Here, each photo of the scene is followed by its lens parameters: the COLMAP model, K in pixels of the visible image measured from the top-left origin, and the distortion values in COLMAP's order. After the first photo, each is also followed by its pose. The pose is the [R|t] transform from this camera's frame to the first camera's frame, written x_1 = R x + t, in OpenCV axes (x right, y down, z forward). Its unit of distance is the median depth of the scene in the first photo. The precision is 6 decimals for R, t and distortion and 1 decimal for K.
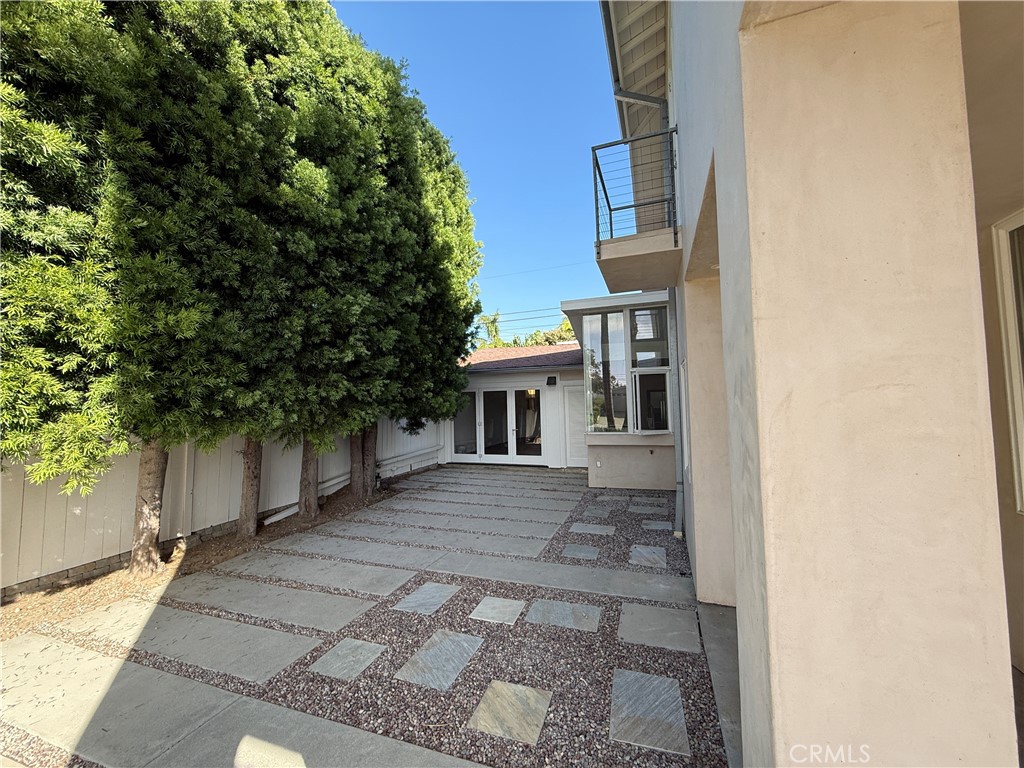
lens RADIAL K [[408.1, 0, 511.9], [0, 408.1, 381.0], [0, 0, 1]] dist [-0.003931, 0.001058]
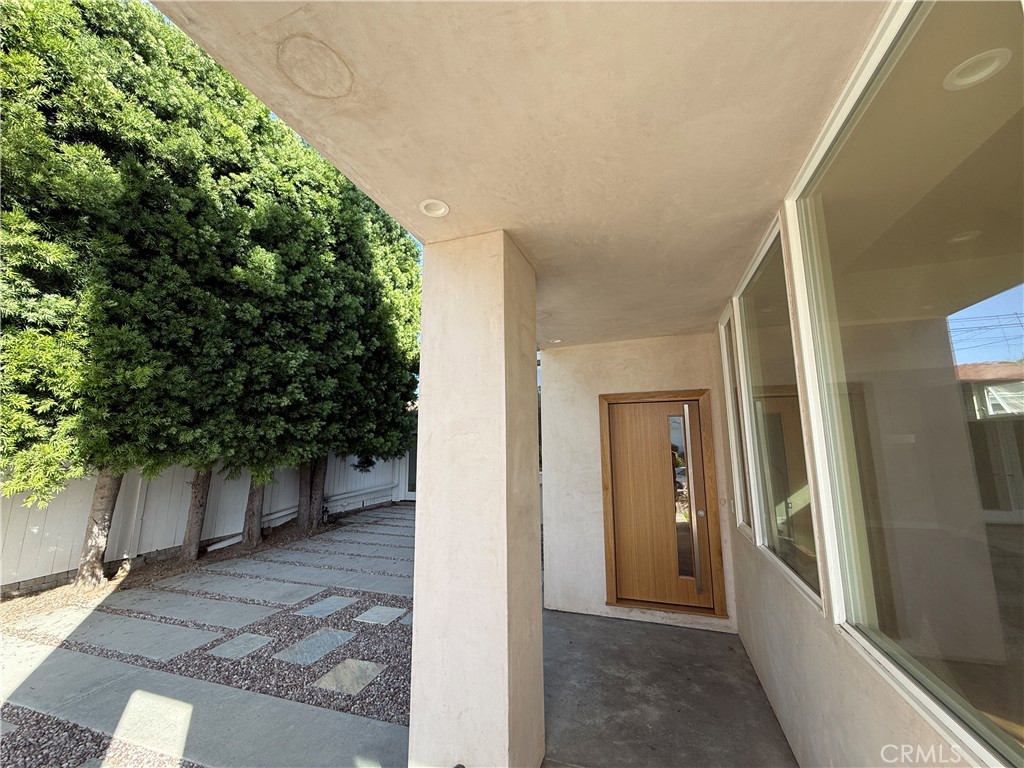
lens RADIAL K [[408.1, 0, 512.9], [0, 408.1, 380.3], [0, 0, 1]] dist [-0.003931, 0.001058]
pose [[0.999536, 0.020202, 0.022814, 0.288551], [-0.017703, 0.994327, -0.104881, -0.009928], [-0.024803, 0.104428, 0.994223, -0.258981]]
